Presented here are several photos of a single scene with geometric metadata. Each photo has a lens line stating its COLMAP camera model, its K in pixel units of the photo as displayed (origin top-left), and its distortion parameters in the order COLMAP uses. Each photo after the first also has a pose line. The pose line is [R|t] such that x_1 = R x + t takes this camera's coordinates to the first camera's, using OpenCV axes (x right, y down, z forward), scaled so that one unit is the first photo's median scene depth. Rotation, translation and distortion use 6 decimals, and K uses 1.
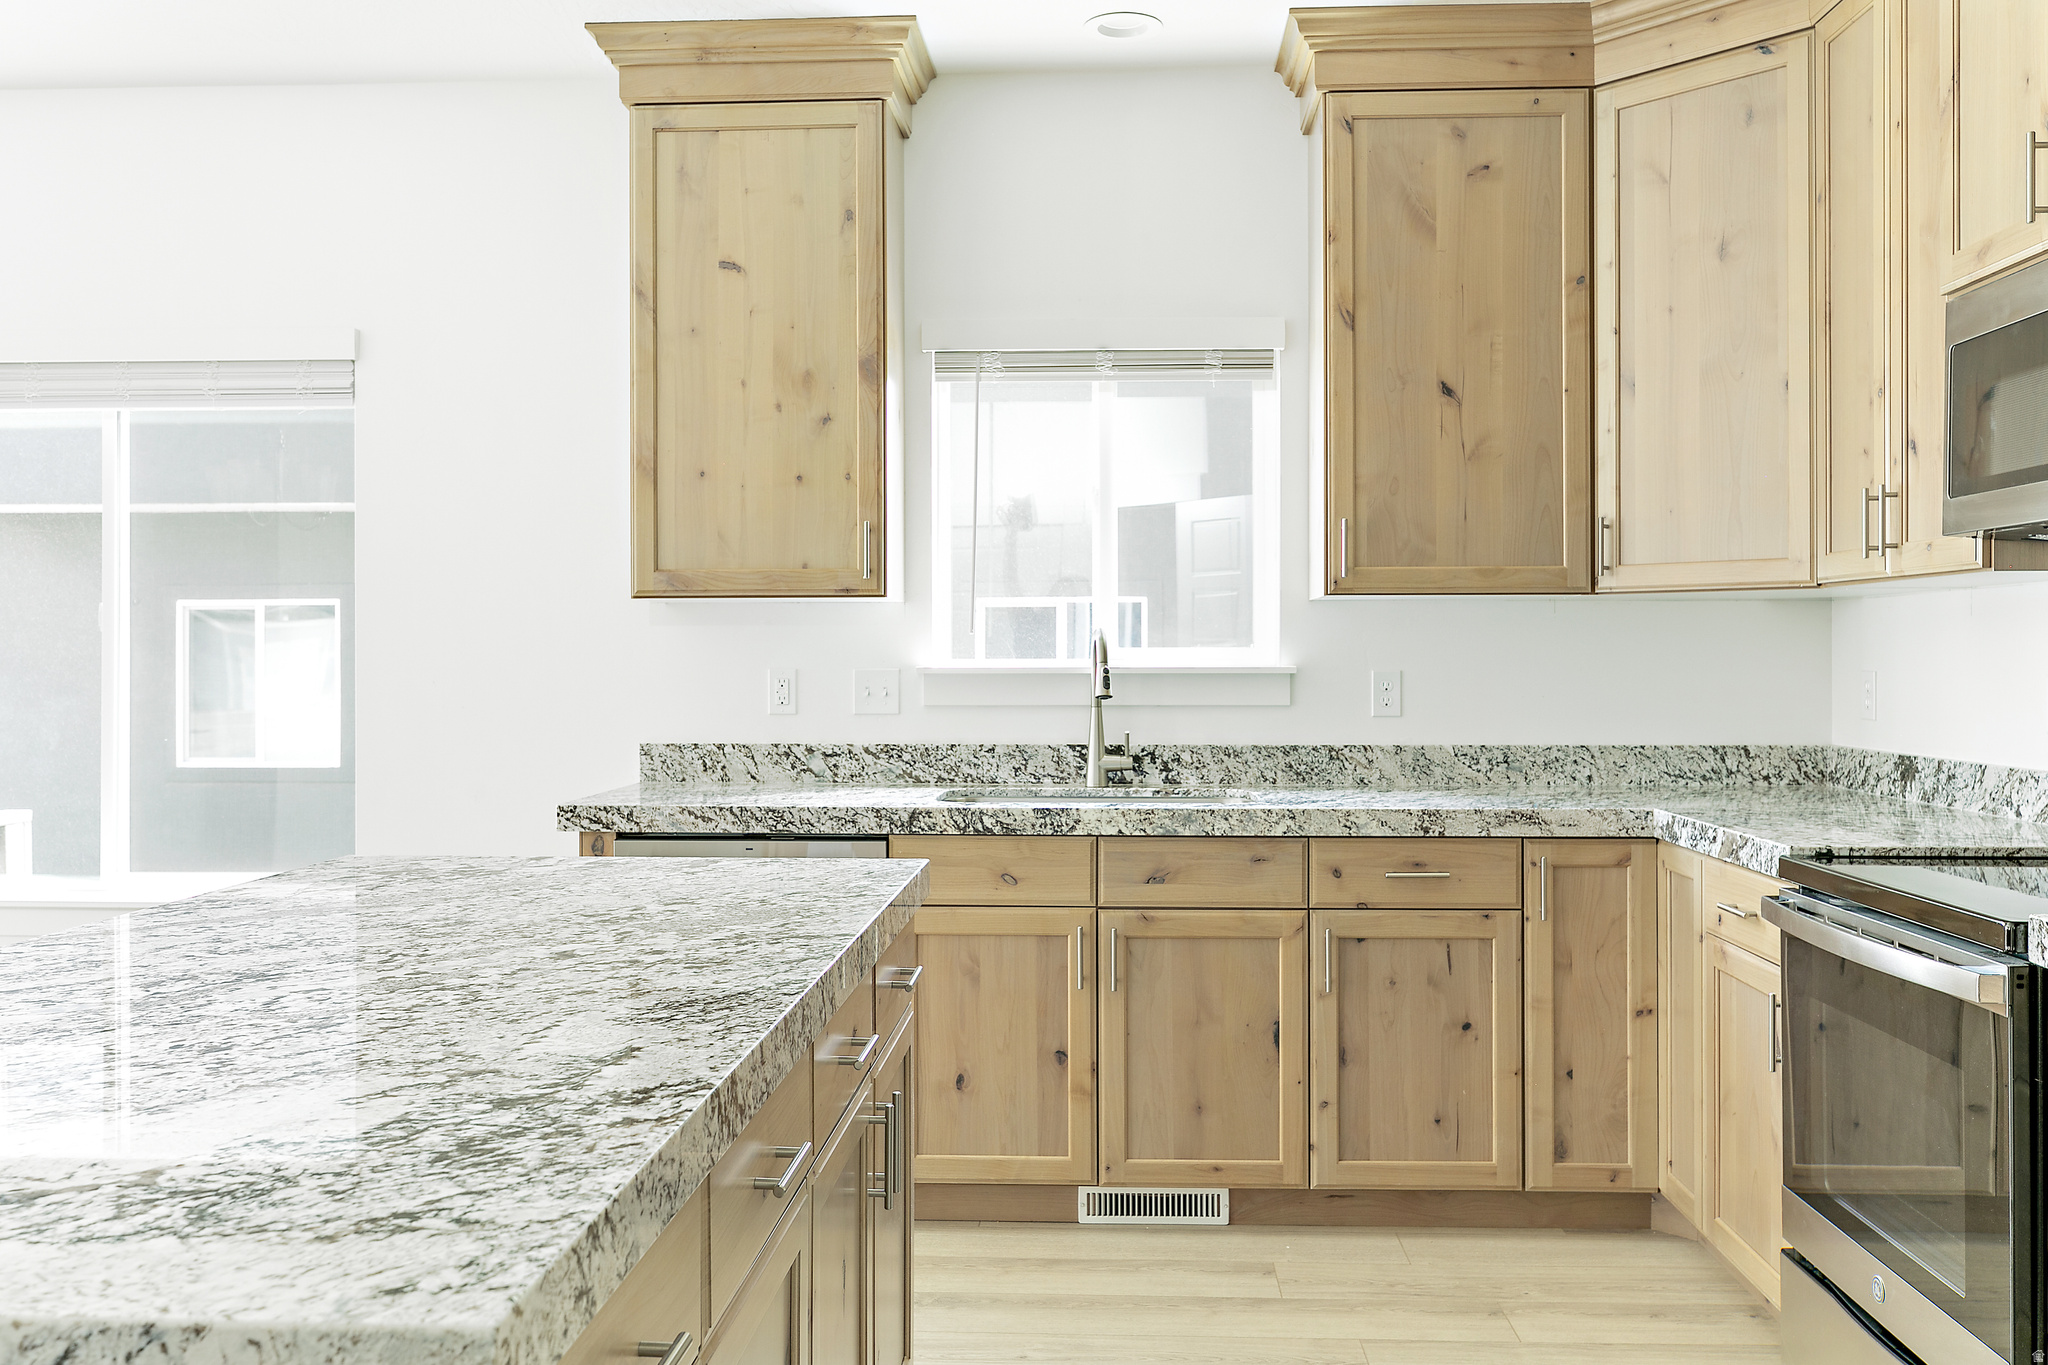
lens RADIAL K [[1686.4, 0, 1029.0], [0, 1686.4, 654.3], [0, 0, 1]] dist [-0.004617, -0.001683]
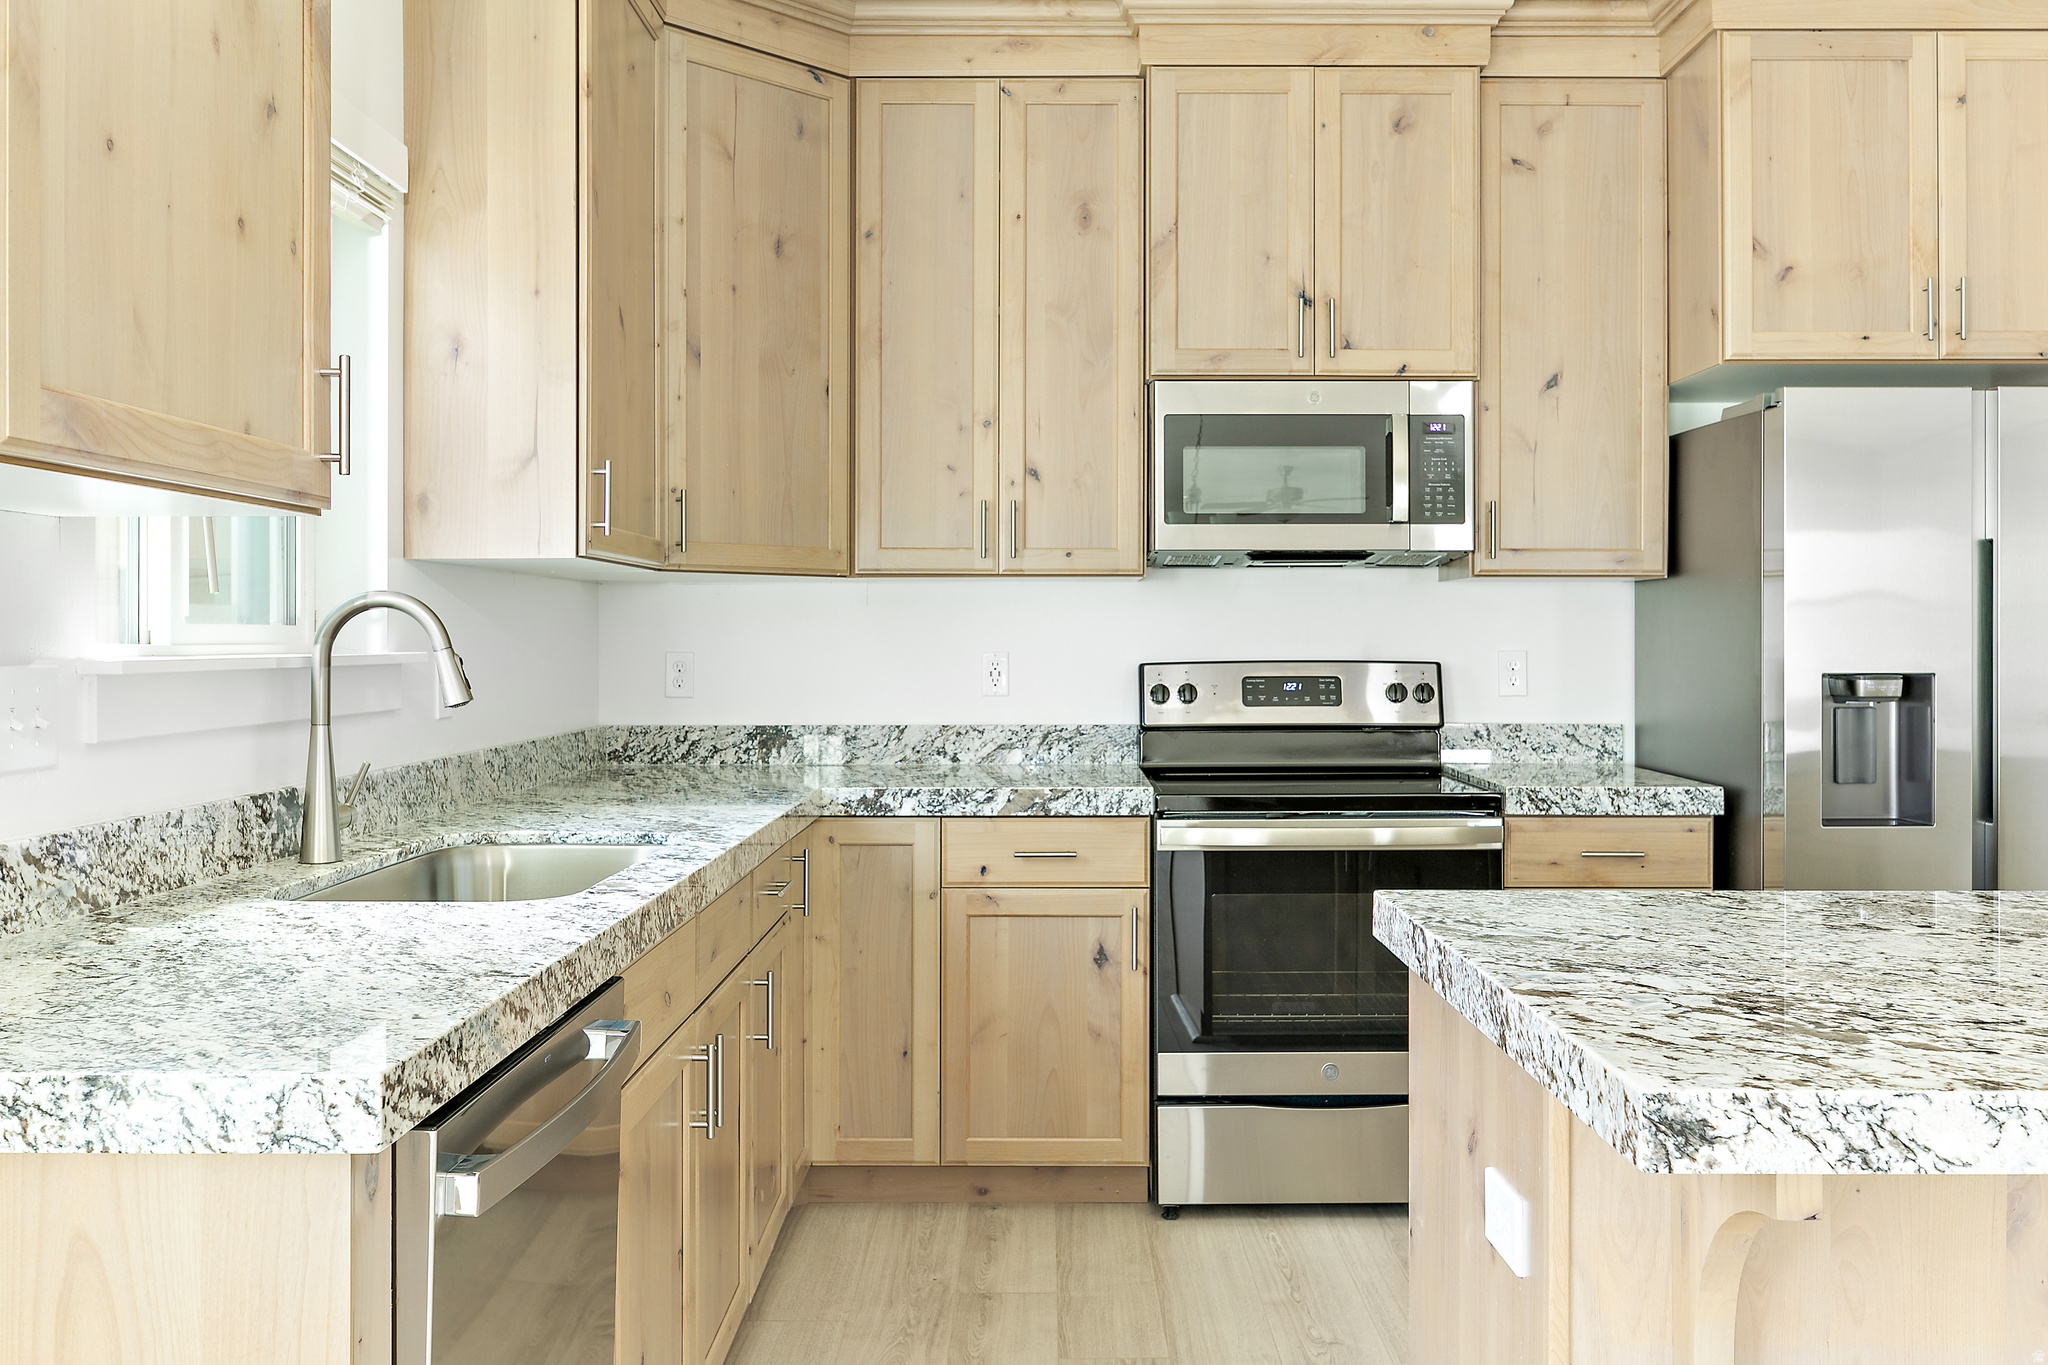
lens RADIAL K [[1666.5, 0, 1046.0], [0, 1666.5, 631.3], [0, 0, 1]] dist [-0.003751, 0.002613]
pose [[-0.049282, 0.005437, 0.998770, -0.571093], [0.000577, 0.999985, -0.005415, 0.002414], [-0.998785, 0.000309, -0.049284, 0.813762]]
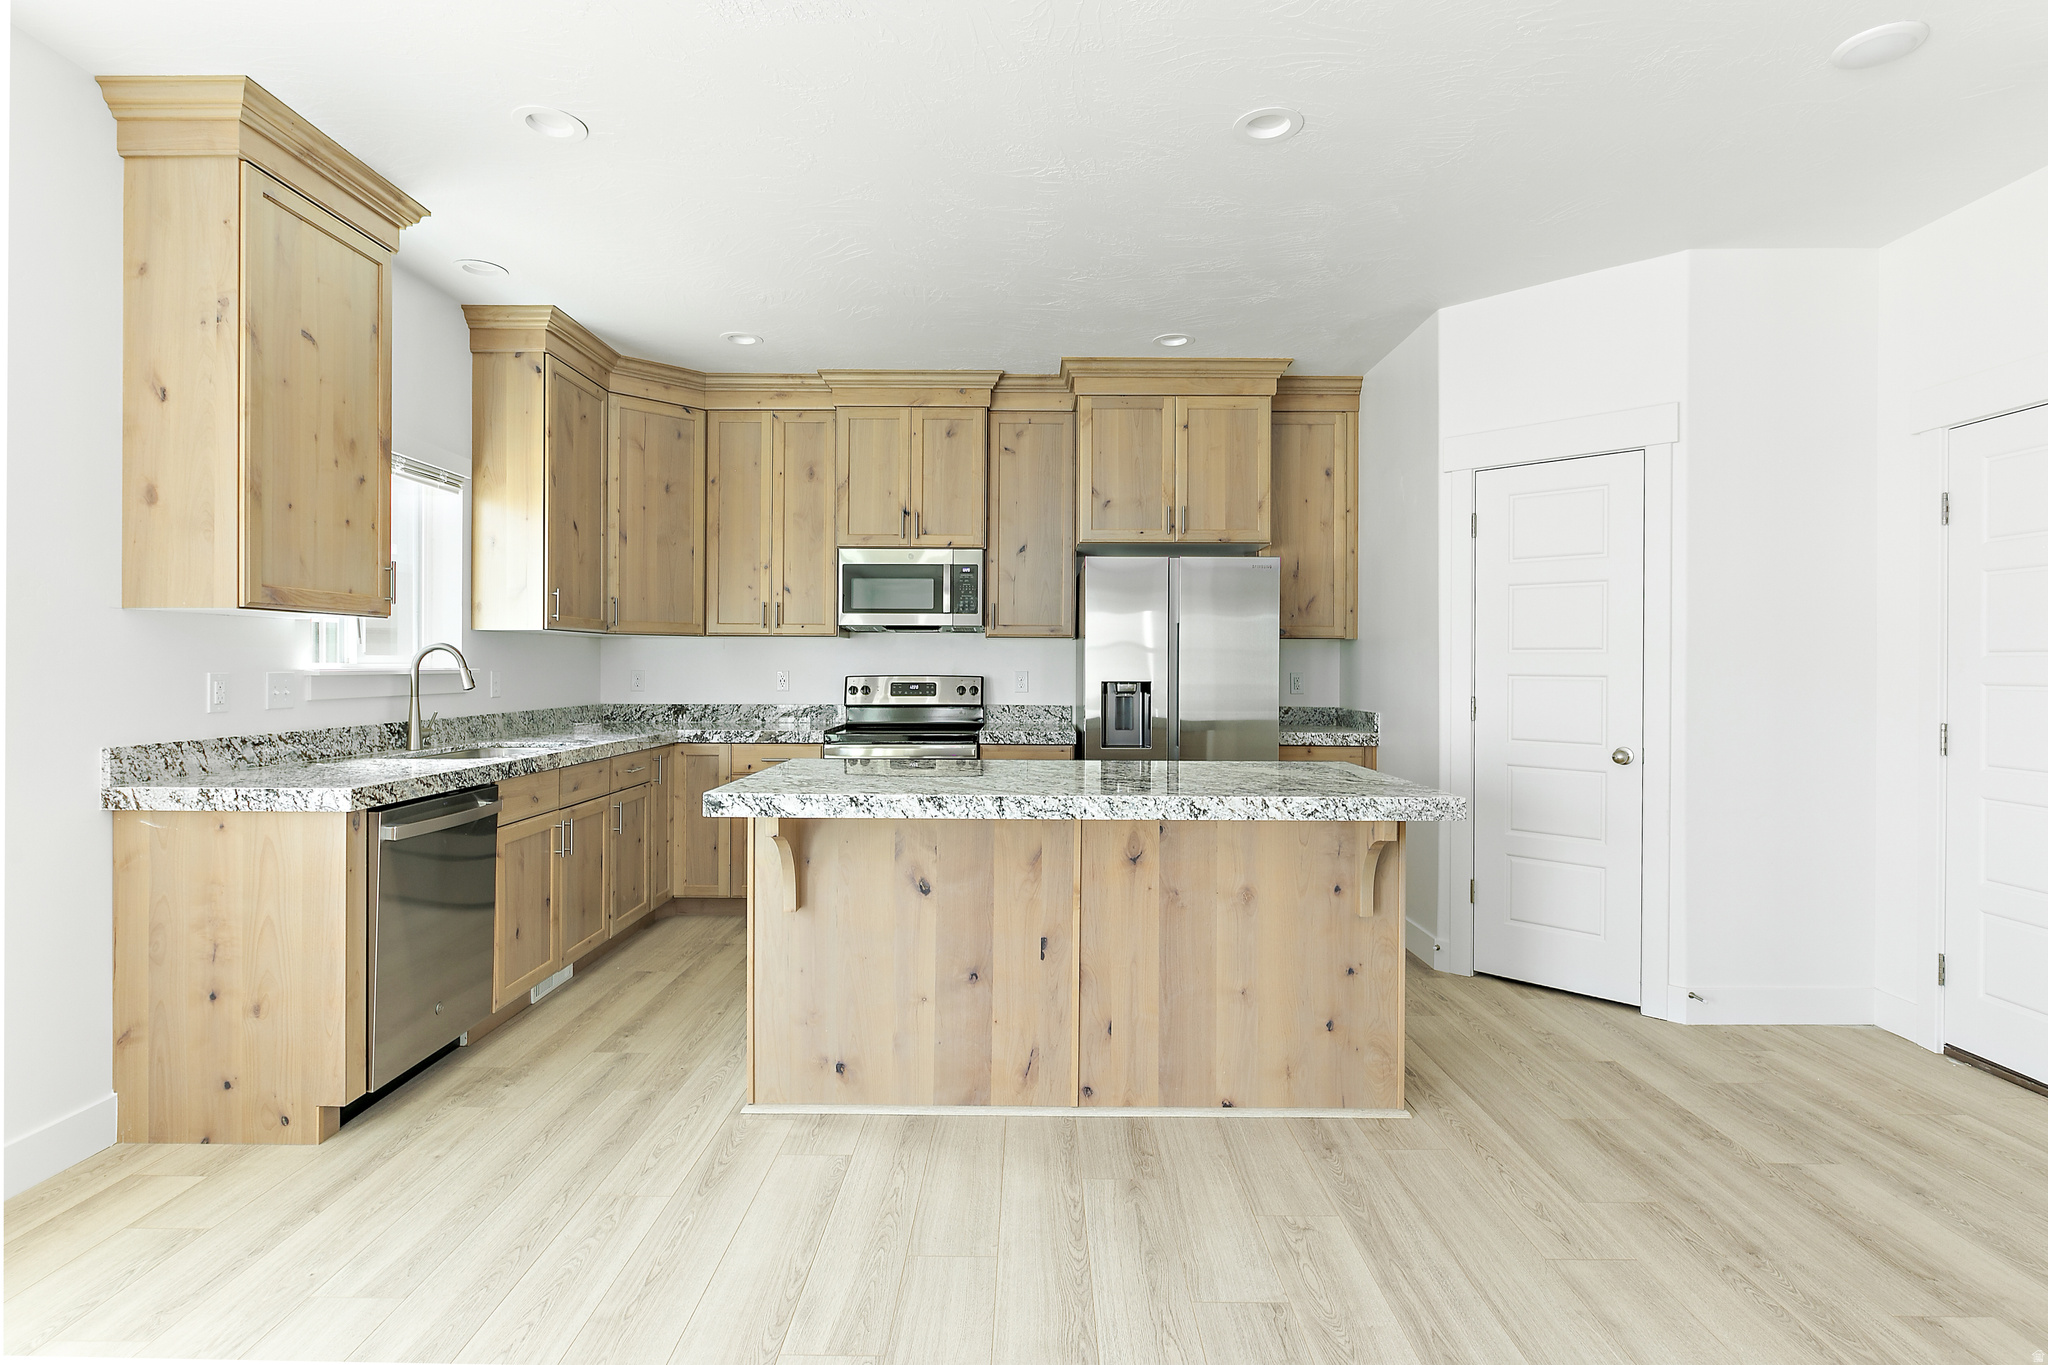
lens RADIAL K [[1015.3, 0, 1027.9], [0, 1015.3, 664.6], [0, 0, 1]] dist [-0.003818, -0.000584]
pose [[-0.044081, 0.001754, 0.999026, -0.922120], [-0.003966, 0.999990, -0.001931, 0.002724], [-0.999020, -0.004048, -0.044074, 0.519090]]
